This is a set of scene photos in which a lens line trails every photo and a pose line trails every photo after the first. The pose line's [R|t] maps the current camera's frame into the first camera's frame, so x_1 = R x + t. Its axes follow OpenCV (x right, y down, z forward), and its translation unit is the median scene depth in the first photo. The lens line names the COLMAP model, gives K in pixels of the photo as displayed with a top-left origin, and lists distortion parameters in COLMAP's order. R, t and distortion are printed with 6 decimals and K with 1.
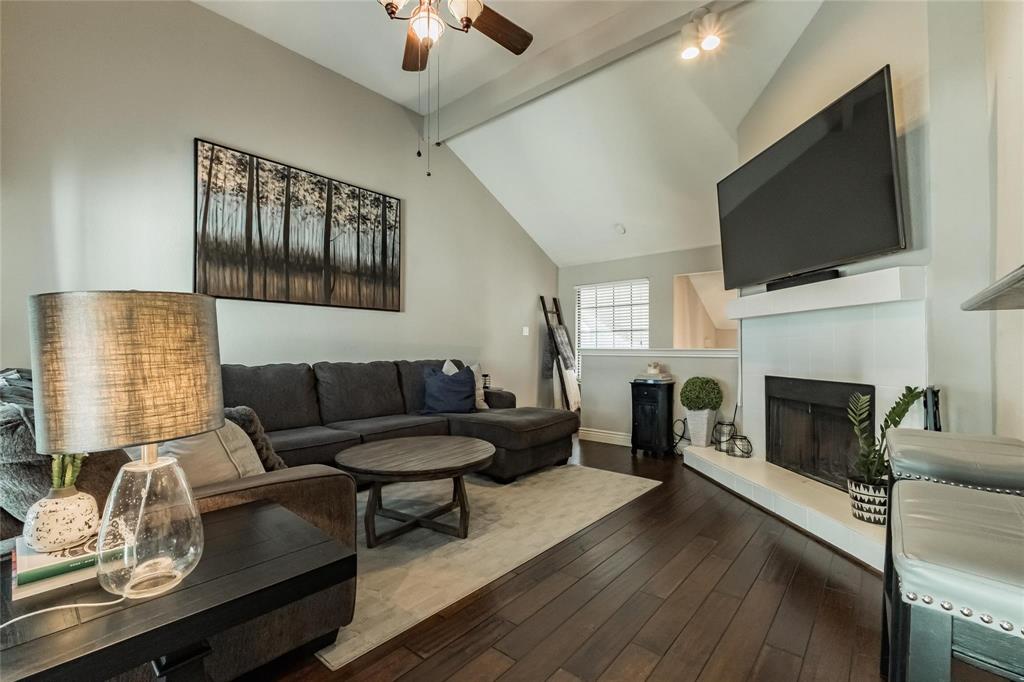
lens RADIAL K [[446.6, 0, 516.3], [0, 446.6, 350.2], [0, 0, 1]] dist [0.001471, -0.007395]
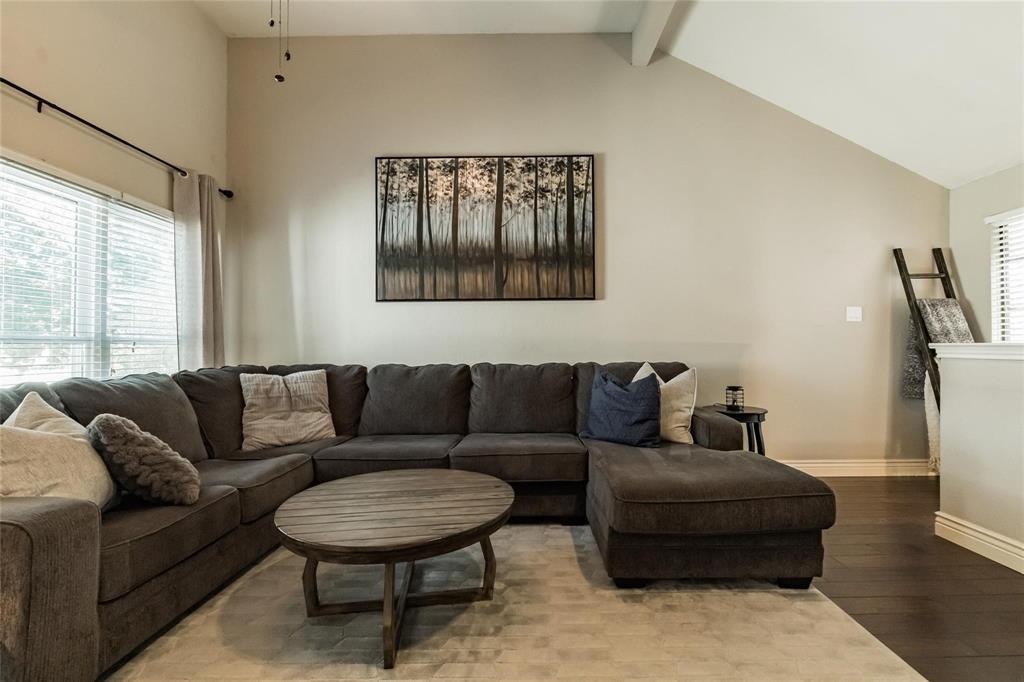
lens RADIAL K [[446.6, 0, 515.6], [0, 446.6, 342.0], [0, 0, 1]] dist [0.001471, -0.007395]
pose [[0.641919, -0.009896, -0.766709, 0.285368], [0.006337, 0.999951, -0.007601, -0.008261], [0.766746, 0.000021, 0.641950, 0.461234]]
